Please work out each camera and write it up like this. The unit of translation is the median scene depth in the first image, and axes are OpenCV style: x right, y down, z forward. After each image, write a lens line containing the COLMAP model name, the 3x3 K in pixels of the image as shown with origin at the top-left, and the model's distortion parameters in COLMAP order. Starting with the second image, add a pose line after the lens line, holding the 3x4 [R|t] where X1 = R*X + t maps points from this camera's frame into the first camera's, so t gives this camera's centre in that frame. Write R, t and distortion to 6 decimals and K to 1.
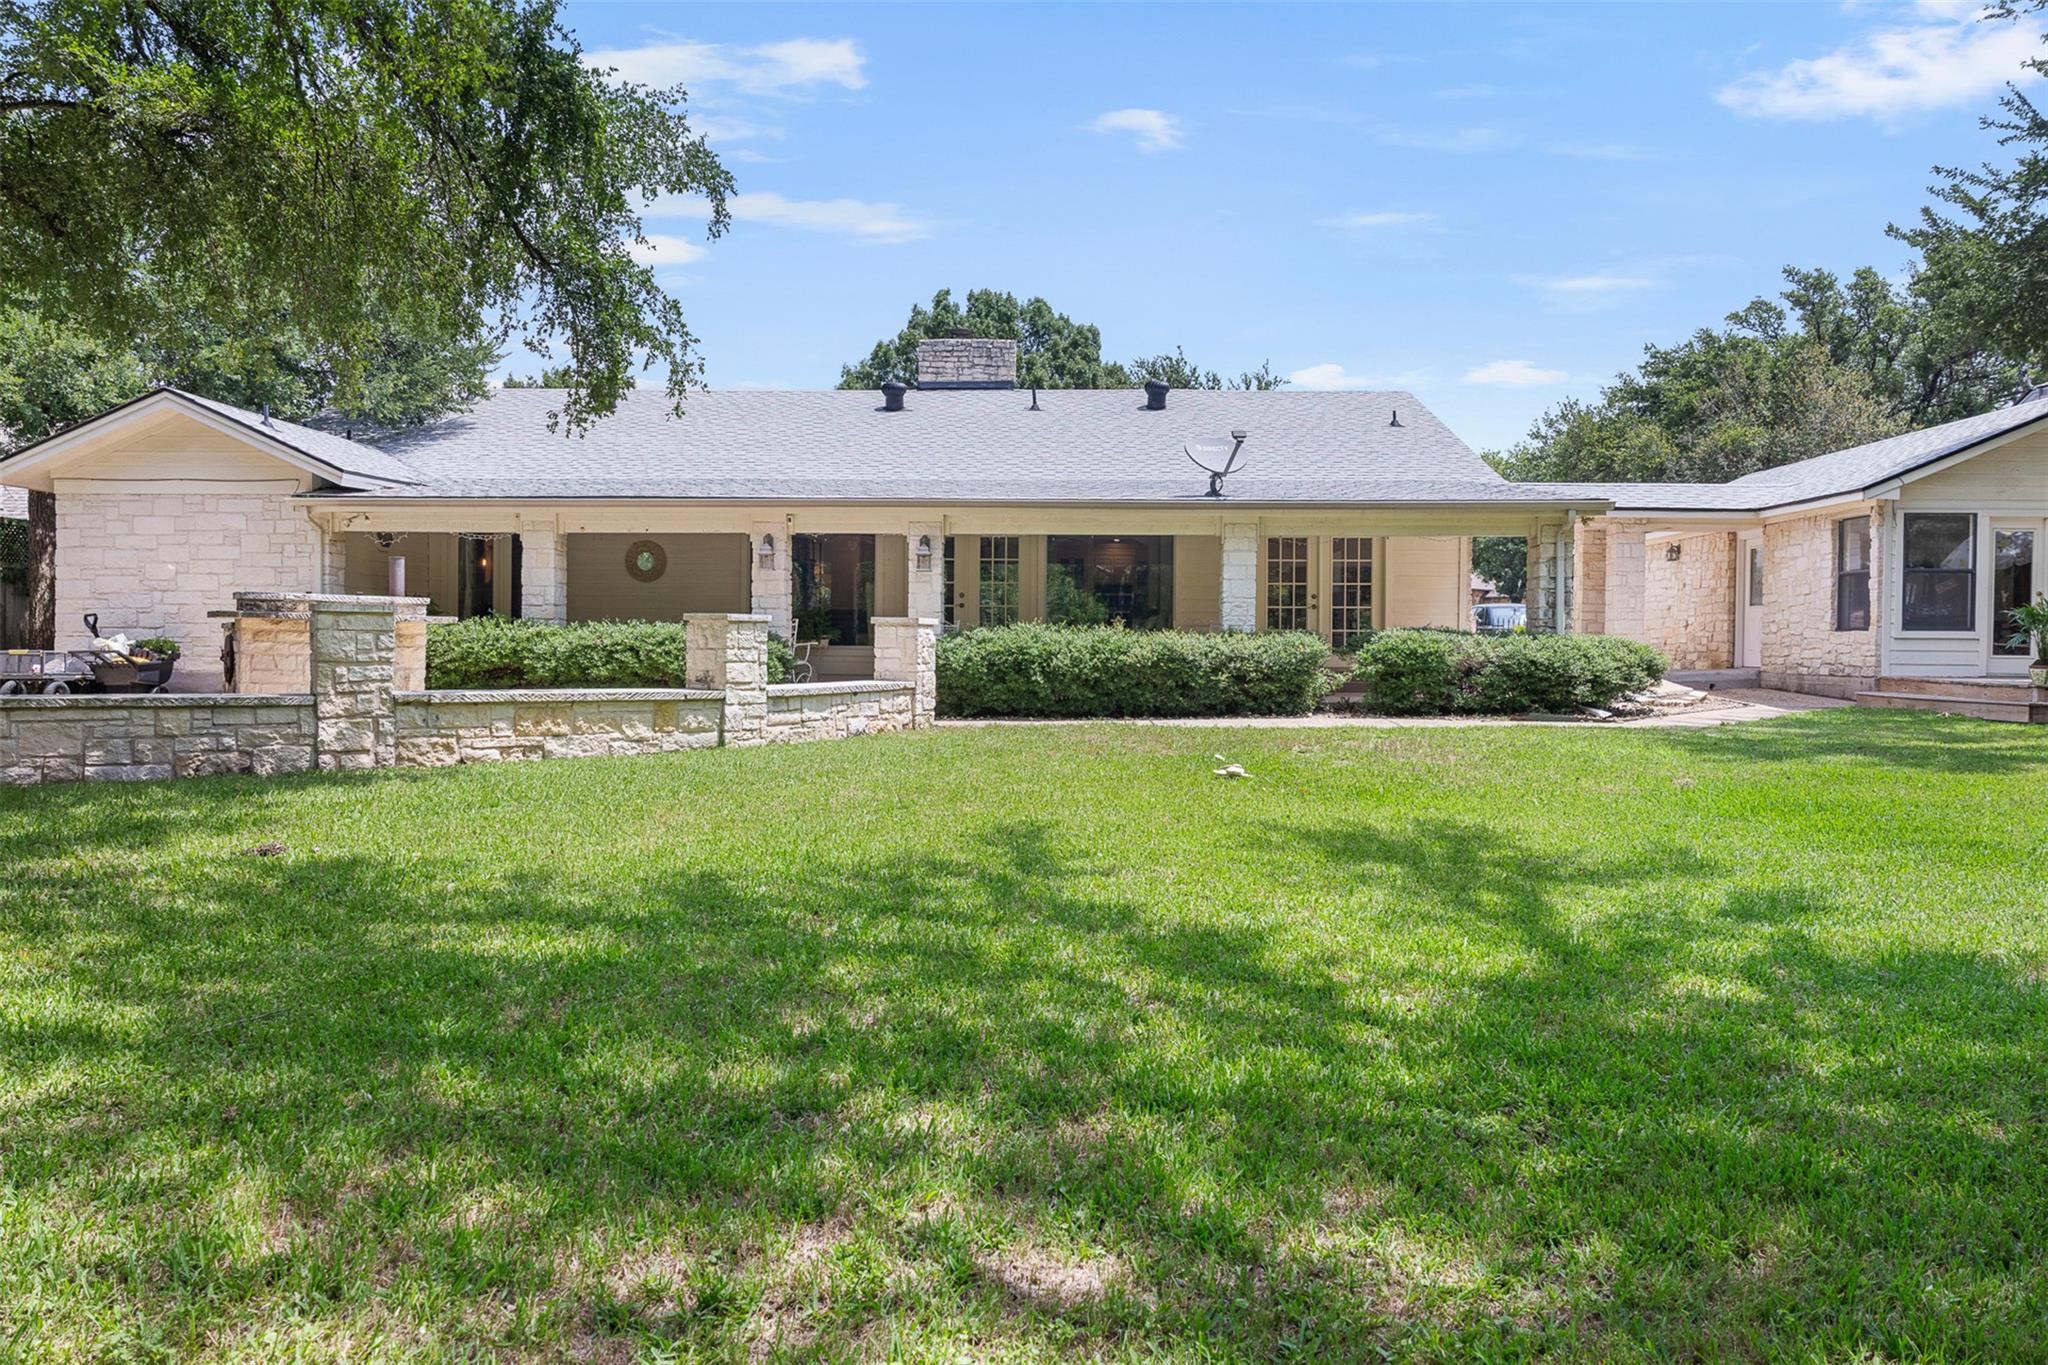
lens RADIAL K [[1375.1, 0, 1000.3], [0, 1375.1, 682.2], [0, 0, 1]] dist [-0.006759, -0.000670]
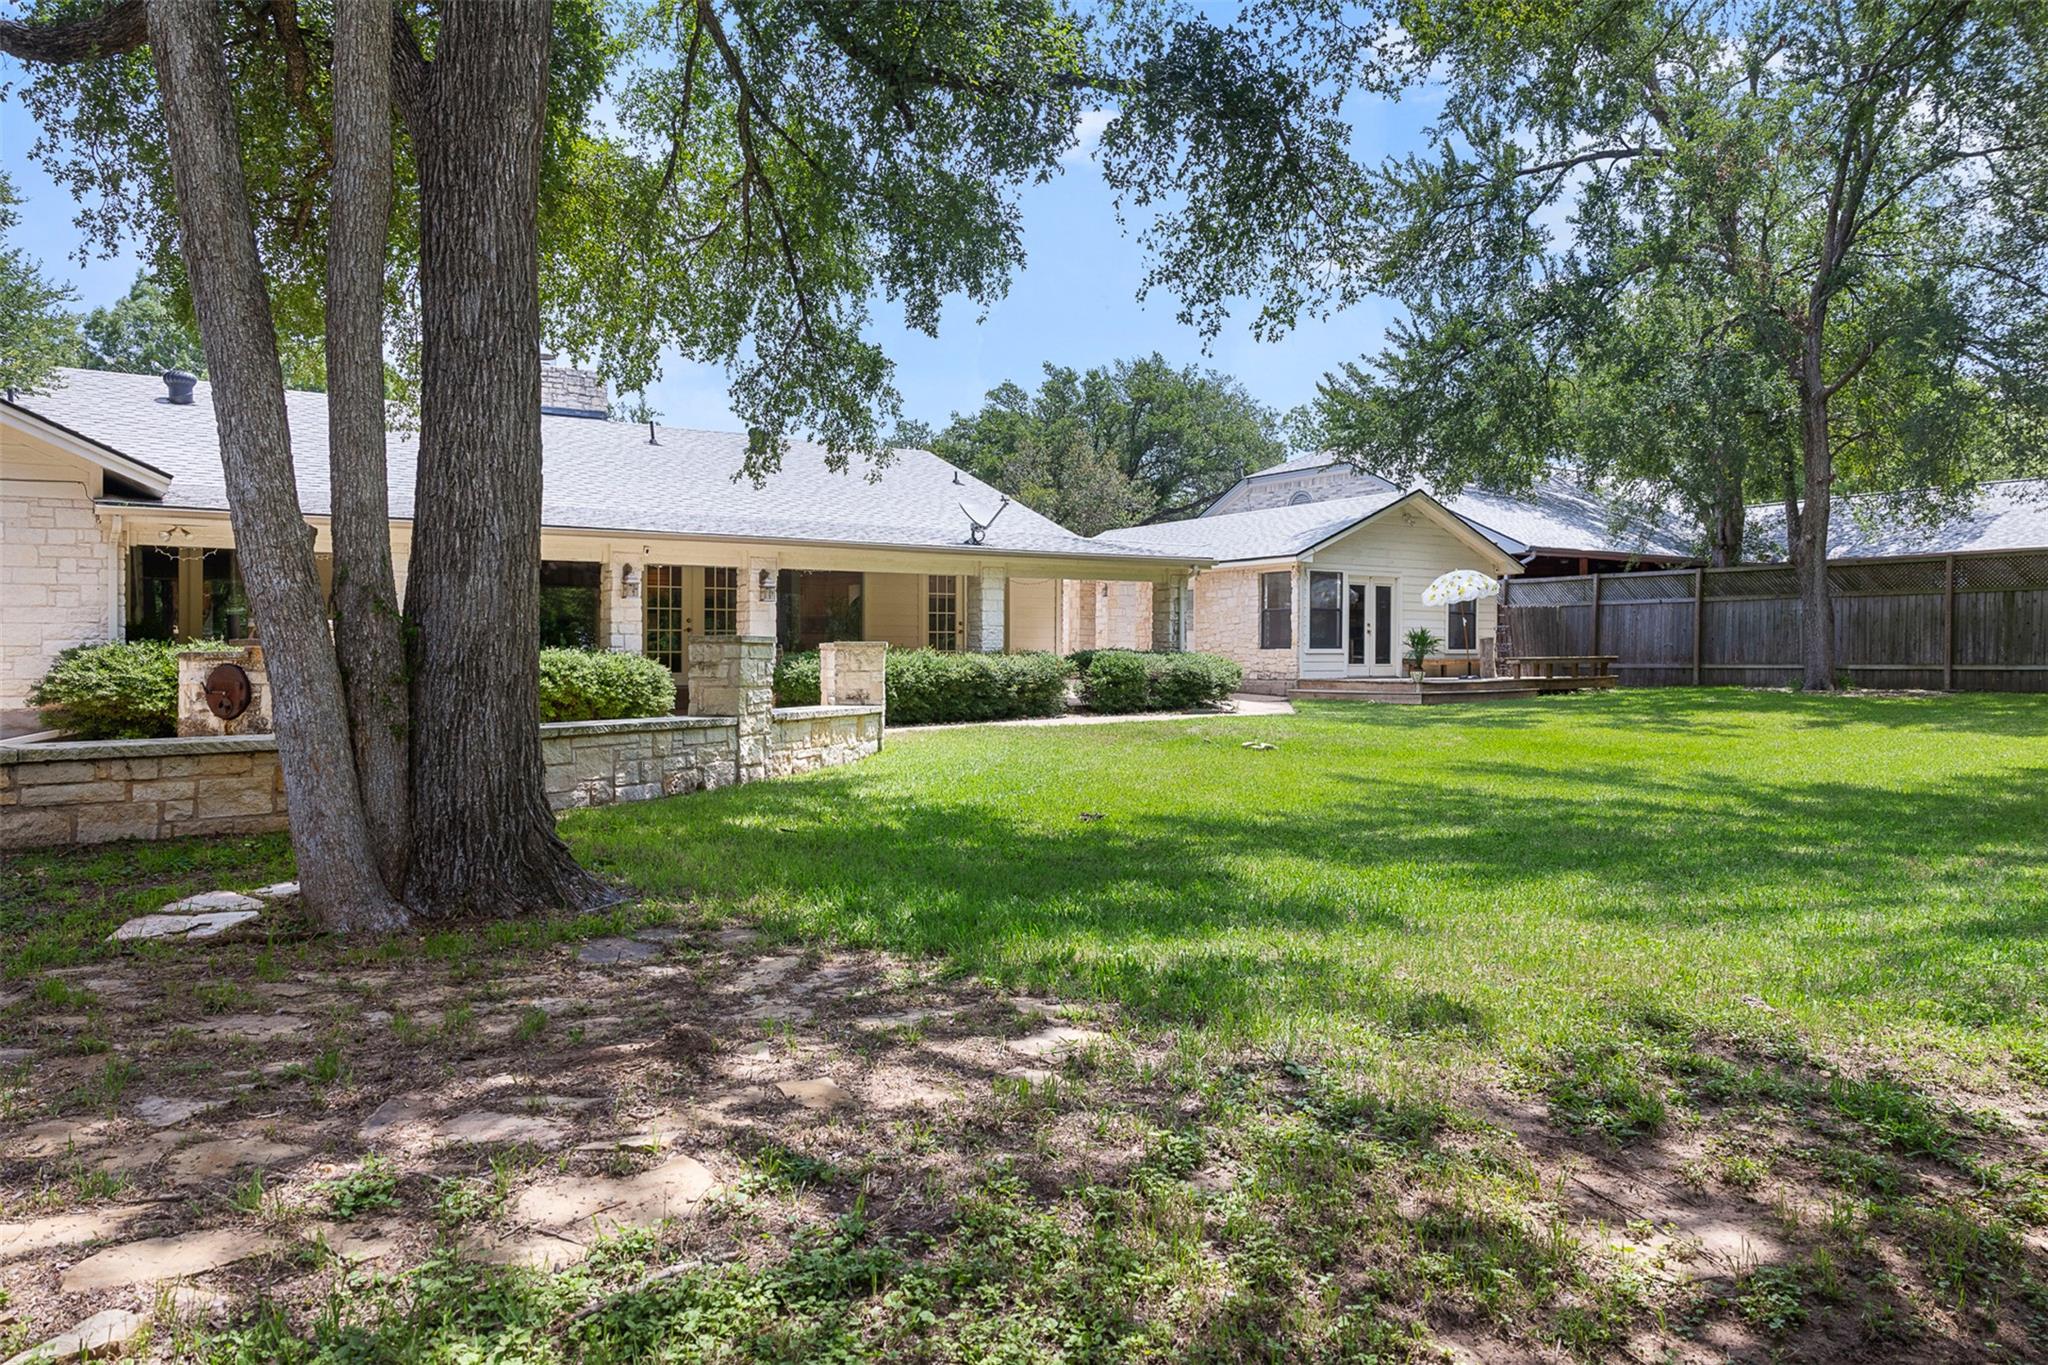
lens RADIAL K [[1398.0, 0, 1024.0], [0, 1398.0, 682.5], [0, 0, 1]] dist [0.001252, -0.167616]
pose [[0.793417, -0.020122, 0.608345, -0.586495], [0.027627, 0.999614, -0.002968, -0.004736], [-0.608051, 0.019162, 0.793667, -0.034939]]
